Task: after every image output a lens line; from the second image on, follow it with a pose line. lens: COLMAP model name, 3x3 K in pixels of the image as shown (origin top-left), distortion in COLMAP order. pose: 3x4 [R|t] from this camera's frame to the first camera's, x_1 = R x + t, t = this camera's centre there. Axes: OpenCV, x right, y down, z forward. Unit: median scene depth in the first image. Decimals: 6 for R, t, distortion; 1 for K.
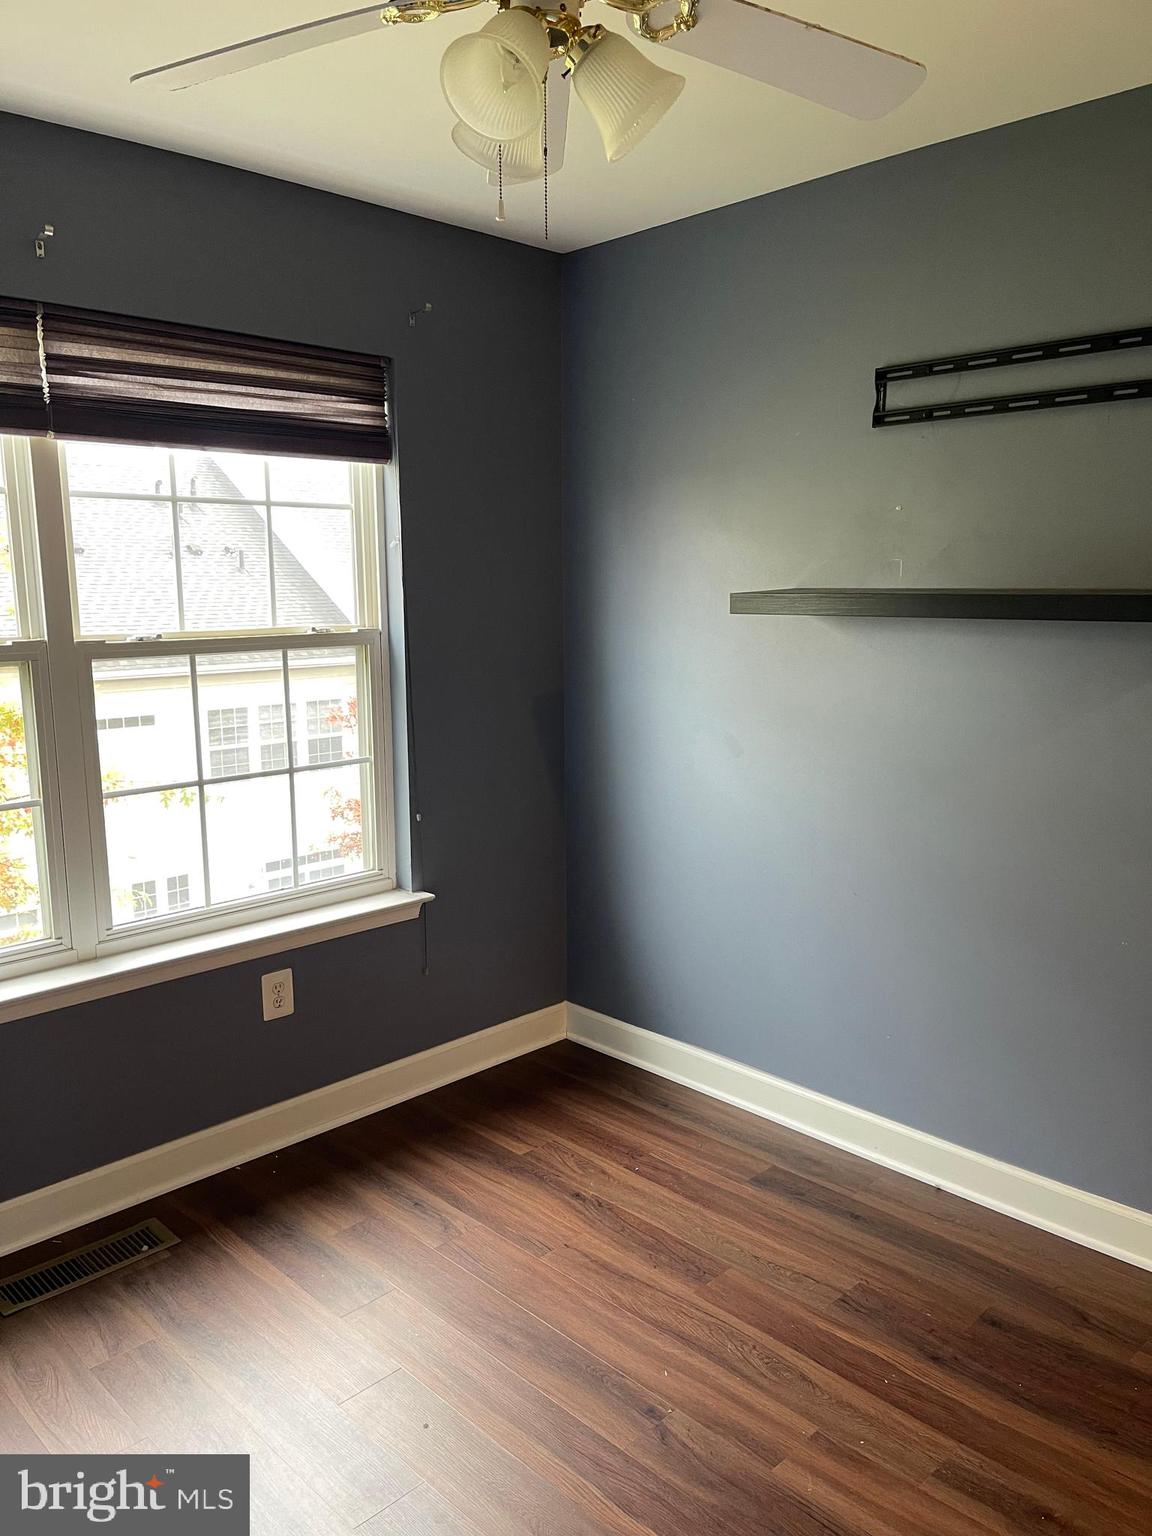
lens RADIAL K [[1160.4, 0, 560.6], [0, 1160.4, 771.5], [0, 0, 1]] dist [0.070554, -0.092788]
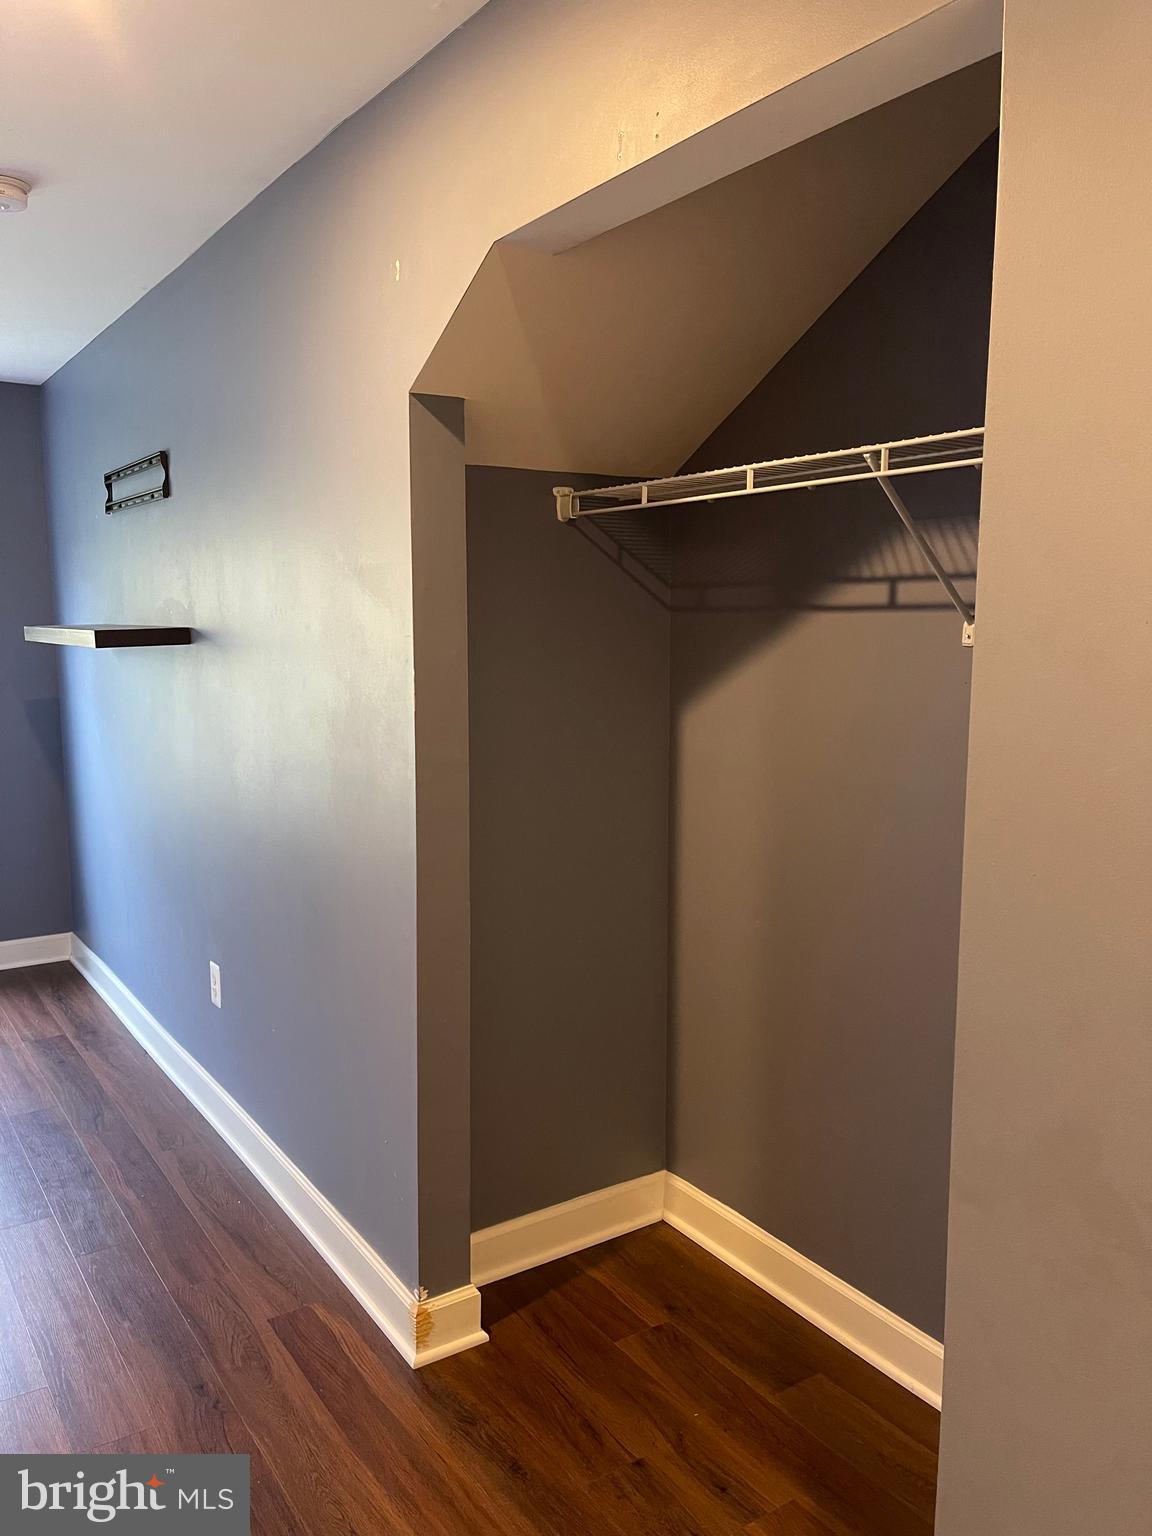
lens RADIAL K [[1160.4, 0, 576.7], [0, 1160.4, 762.6], [0, 0, 1]] dist [0.070554, -0.092788]
pose [[0.986088, 0.029364, -0.163610, 1.073134], [-0.035507, 0.998765, -0.034748, 0.042438], [0.162387, 0.040074, 0.985913, -0.316458]]
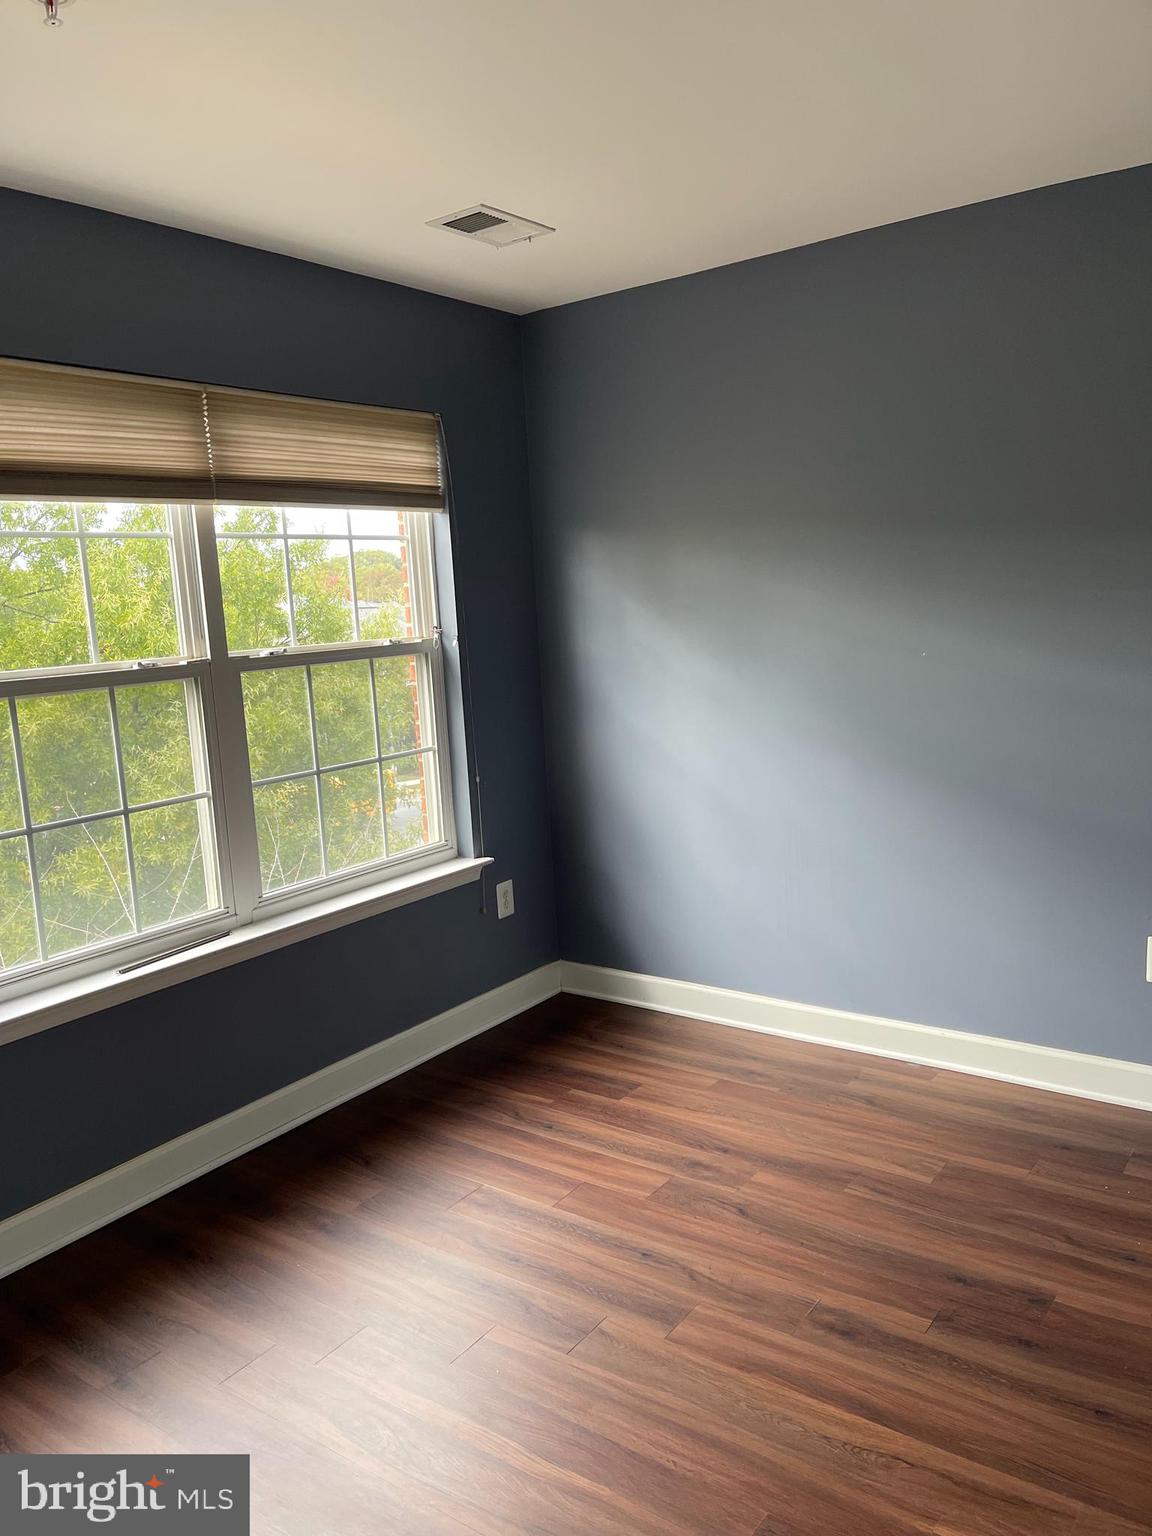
lens RADIAL K [[1160.4, 0, 563.7], [0, 1160.4, 793.1], [0, 0, 1]] dist [0.070554, -0.092788]
pose [[0.987188, -0.074491, 0.141104, -0.244394], [0.073956, 0.997221, 0.009045, 0.041068], [-0.141386, 0.001506, 0.989953, -0.236103]]
